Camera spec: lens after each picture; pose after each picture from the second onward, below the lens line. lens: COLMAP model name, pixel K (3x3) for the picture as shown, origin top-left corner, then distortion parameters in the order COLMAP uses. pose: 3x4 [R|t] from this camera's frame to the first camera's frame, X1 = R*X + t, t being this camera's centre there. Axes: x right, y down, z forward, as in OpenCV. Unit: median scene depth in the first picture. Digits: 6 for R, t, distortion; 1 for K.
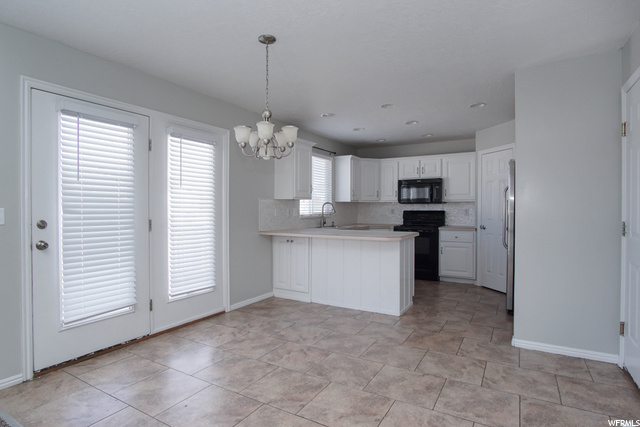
lens RADIAL K [[343.8, 0, 315.6], [0, 343.8, 212.5], [0, 0, 1]] dist [-0.043305, 0.015895]
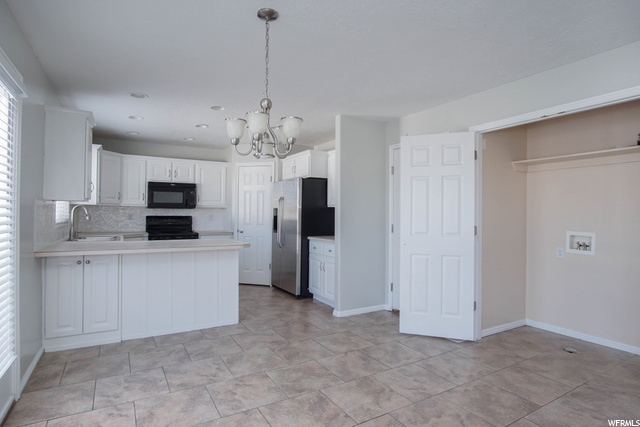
lens RADIAL K [[343.8, 0, 315.6], [0, 343.8, 212.5], [0, 0, 1]] dist [-0.043305, 0.015895]
pose [[0.488569, 0.007639, 0.872492, -0.394933], [0.000439, 0.999959, -0.009001, -0.008140], [-0.872525, 0.004780, 0.488546, 0.243770]]
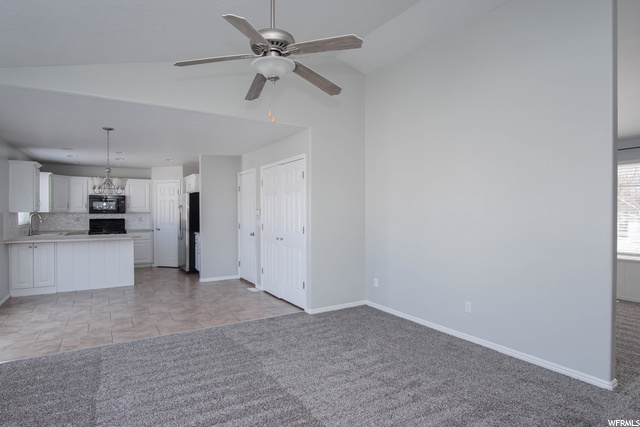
lens RADIAL K [[343.8, 0, 315.6], [0, 343.8, 212.5], [0, 0, 1]] dist [-0.043305, 0.015895]
pose [[0.457880, -0.002141, 0.889011, -0.611015], [0.009905, 0.999947, -0.002694, -0.022778], [-0.888959, 0.010039, 0.457877, -0.395085]]
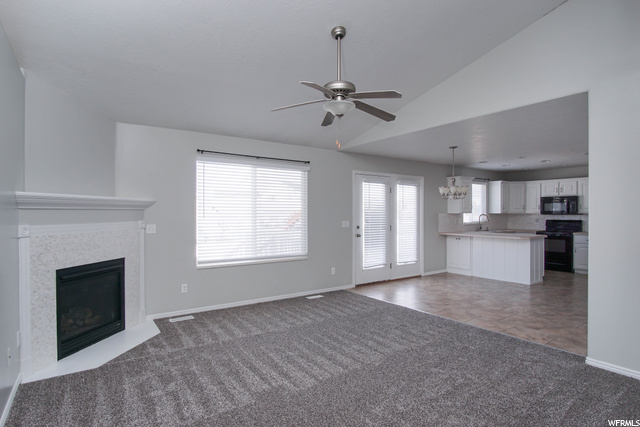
lens RADIAL K [[343.8, 0, 315.6], [0, 343.8, 212.5], [0, 0, 1]] dist [-0.043305, 0.015895]
pose [[0.910976, -0.001390, -0.412457, -0.019104], [-0.003004, 0.999945, -0.010005, -0.023115], [0.412449, 0.010354, 0.910922, -0.717930]]
